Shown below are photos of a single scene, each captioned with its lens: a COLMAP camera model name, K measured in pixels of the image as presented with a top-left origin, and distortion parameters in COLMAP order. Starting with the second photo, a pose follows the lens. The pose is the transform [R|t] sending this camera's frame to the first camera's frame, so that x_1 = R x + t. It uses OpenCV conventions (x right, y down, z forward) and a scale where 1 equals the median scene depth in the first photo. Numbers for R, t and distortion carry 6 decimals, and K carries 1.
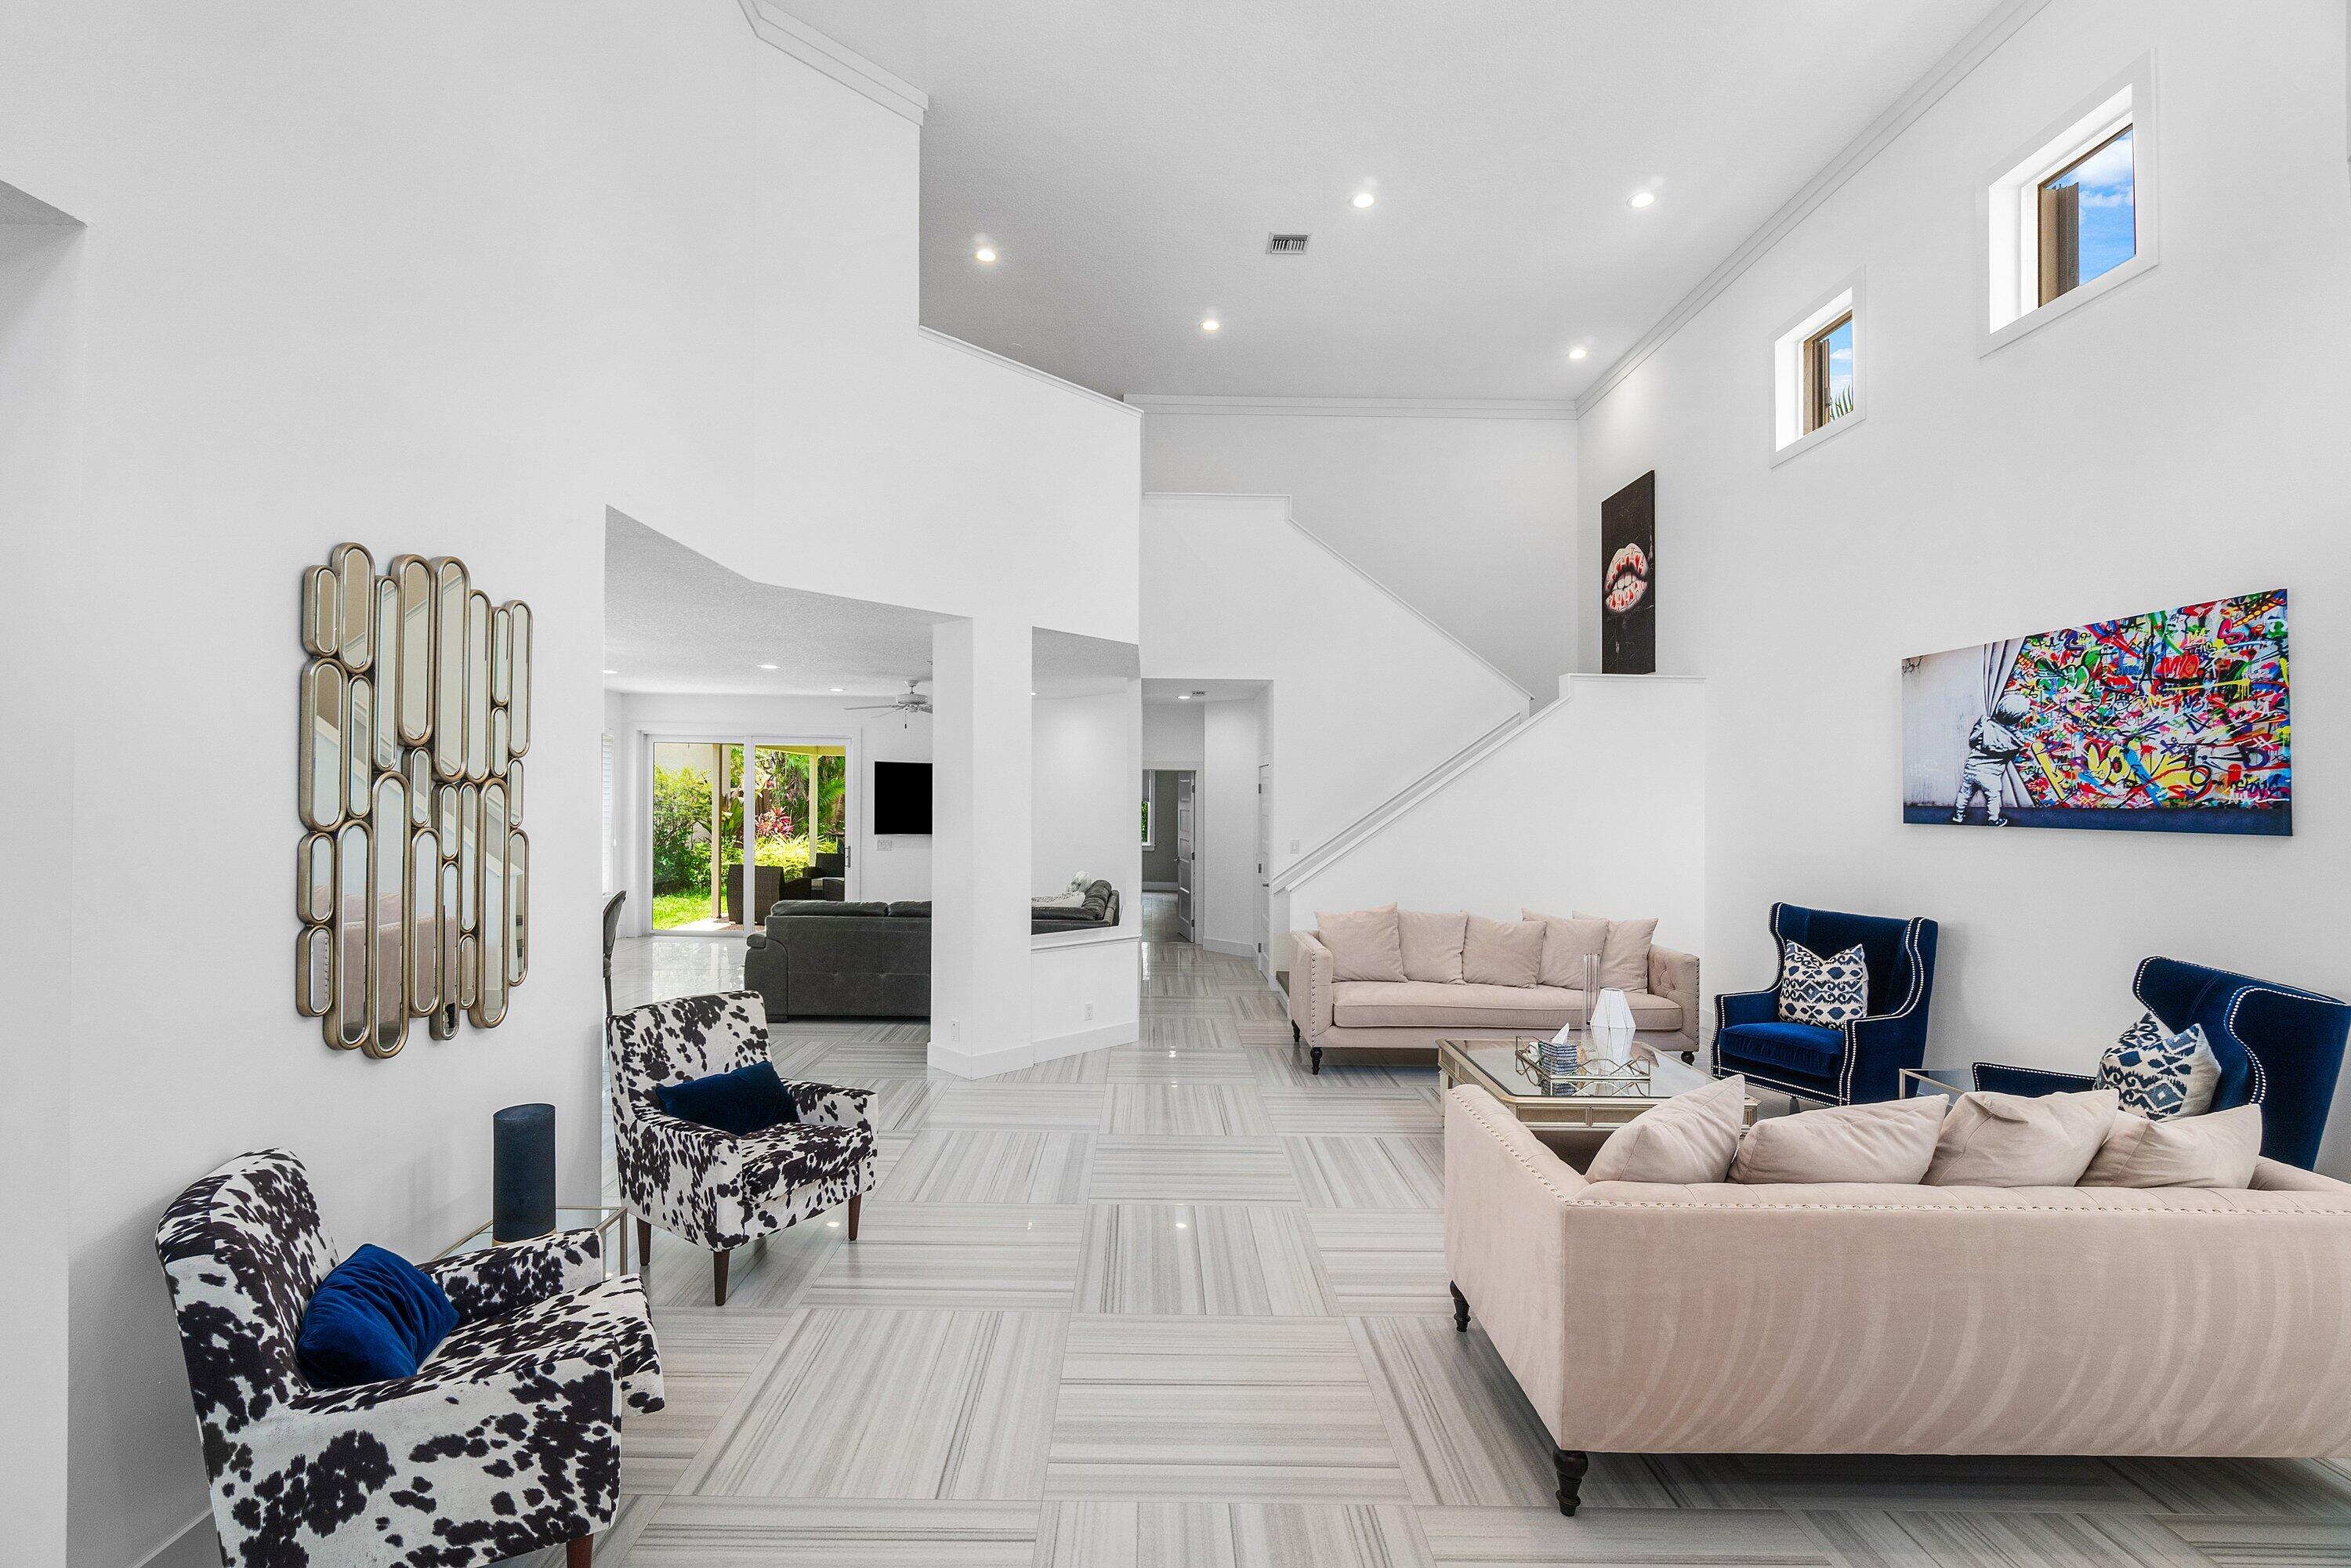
lens RADIAL K [[1013.8, 0, 1138.1], [0, 1013.8, 759.2], [0, 0, 1]] dist [-0.007250, 0.000880]
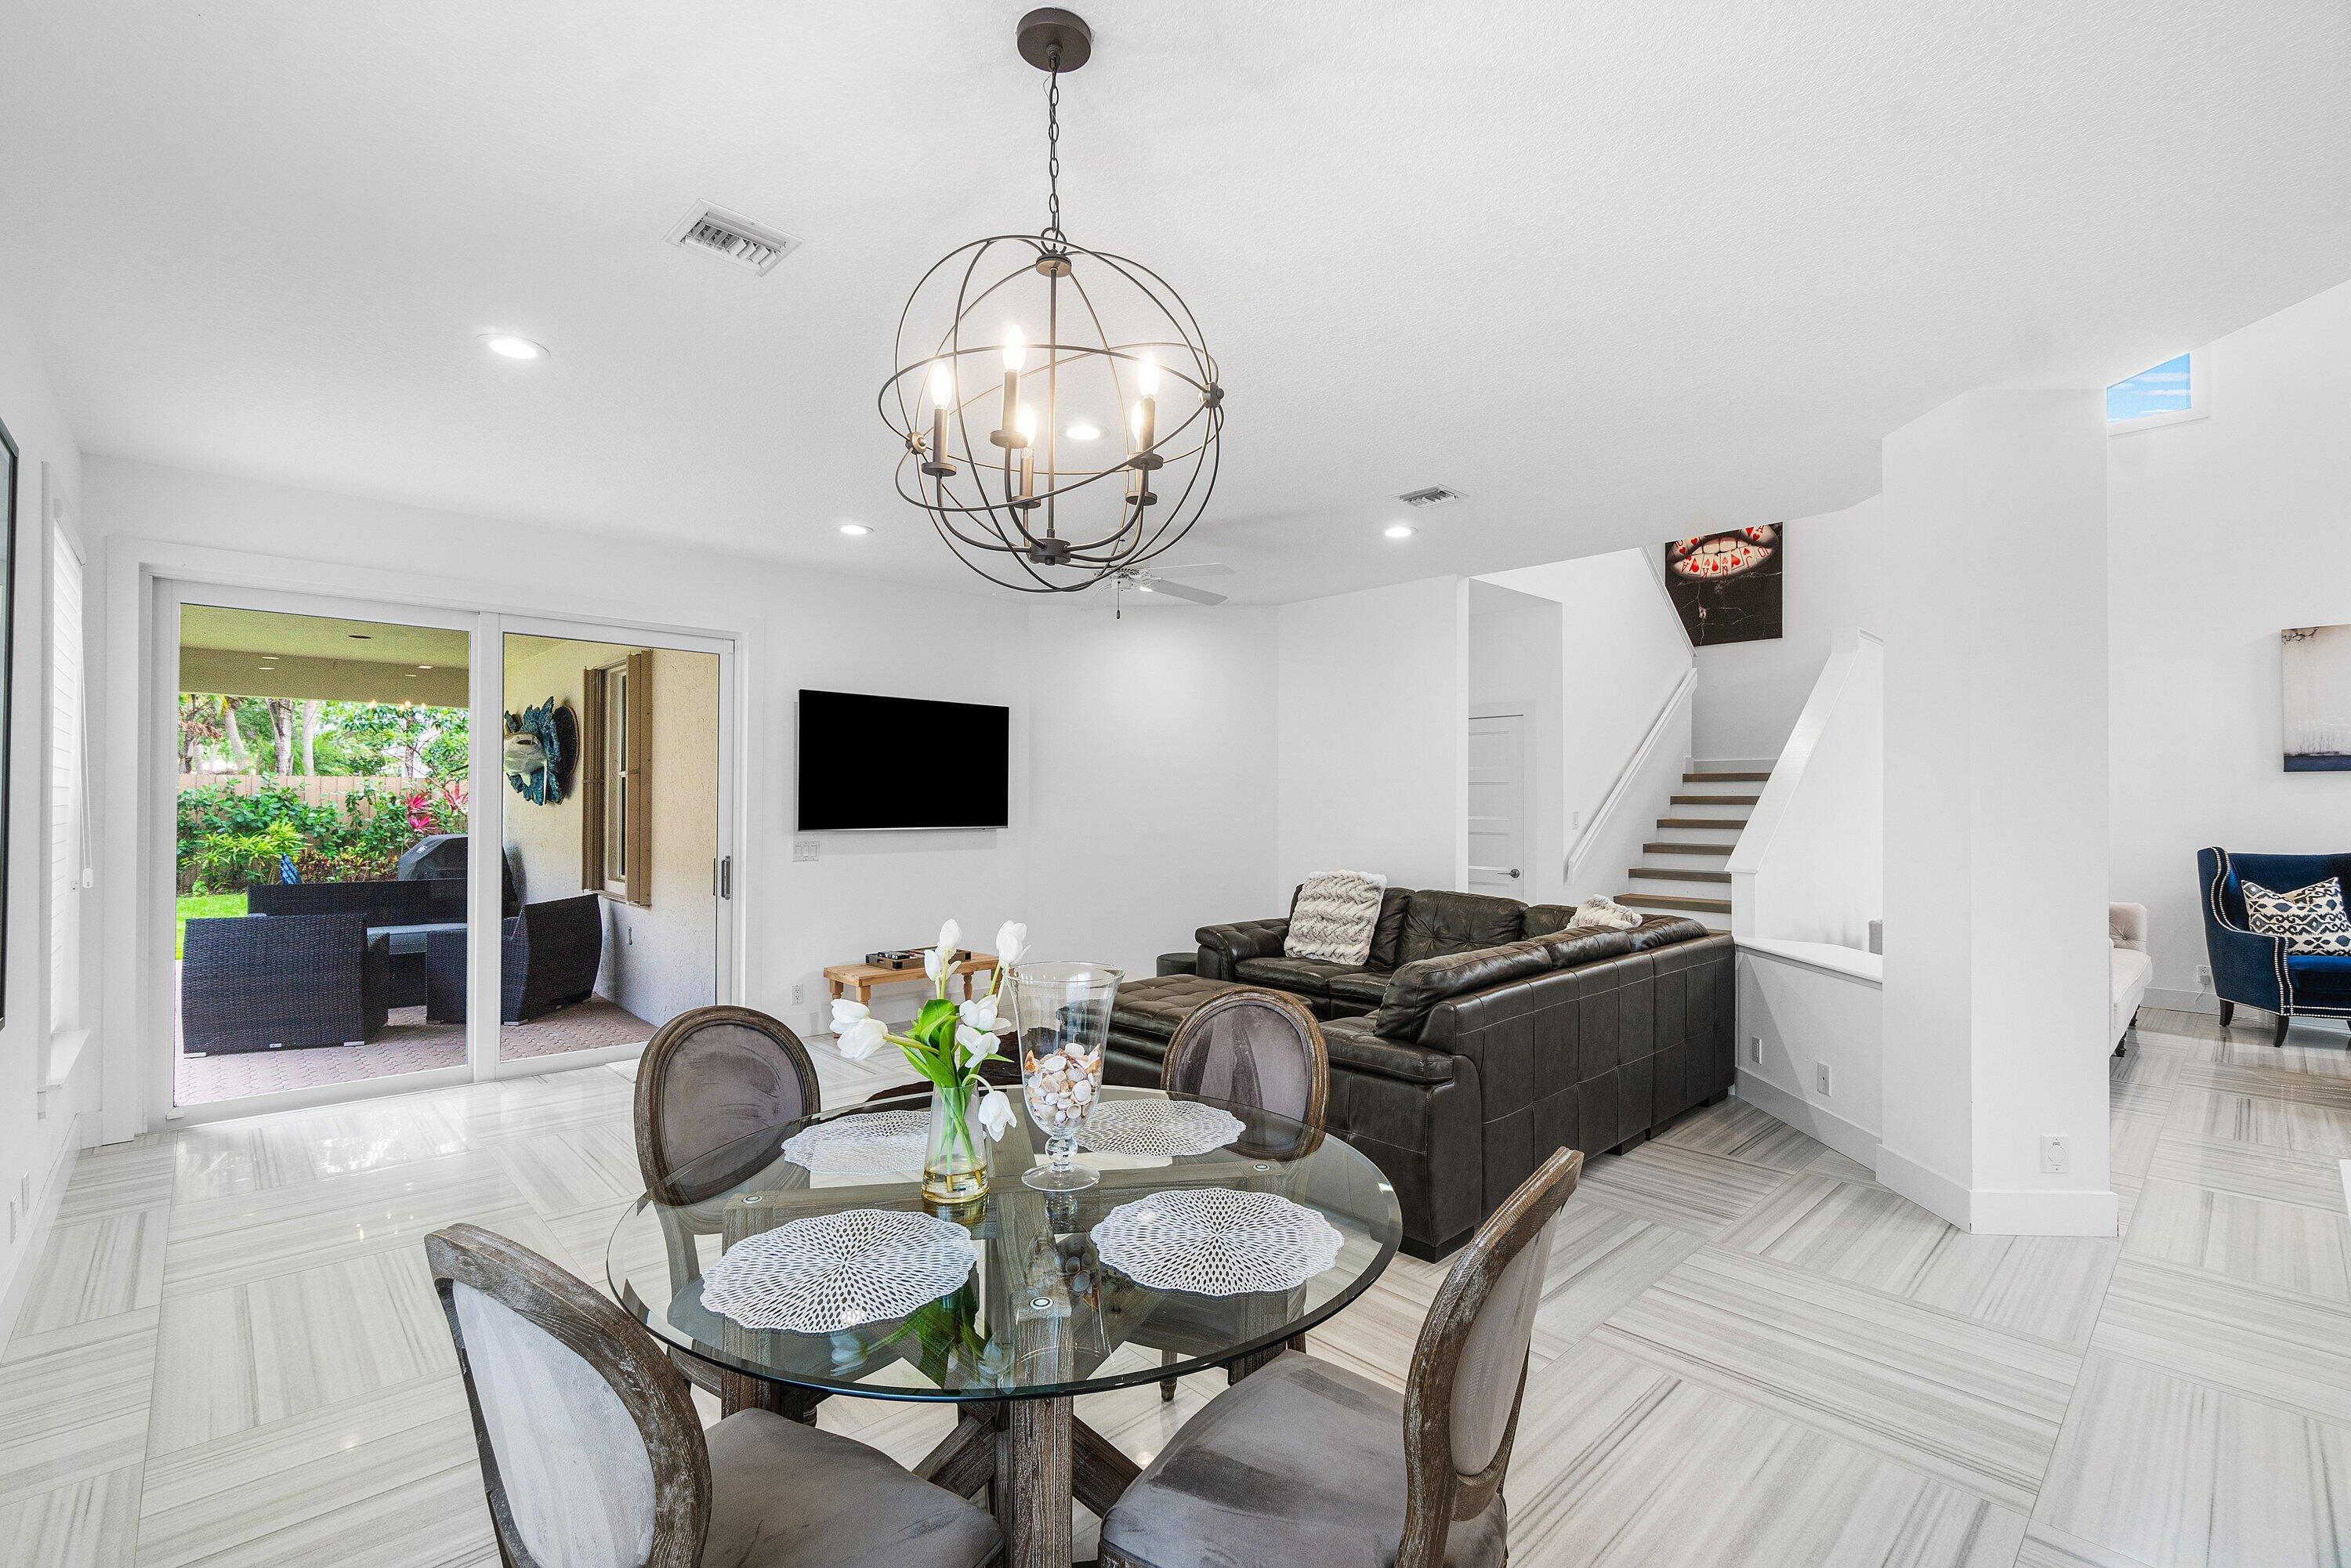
lens RADIAL K [[1013.8, 0, 1163.0], [0, 1013.8, 778.5], [0, 0, 1]] dist [-0.007250, 0.000880]
pose [[0.740387, 0.002882, 0.672175, -1.176940], [-0.017320, 0.999741, 0.014792, 0.093476], [-0.671958, -0.022594, 0.740244, 1.238680]]
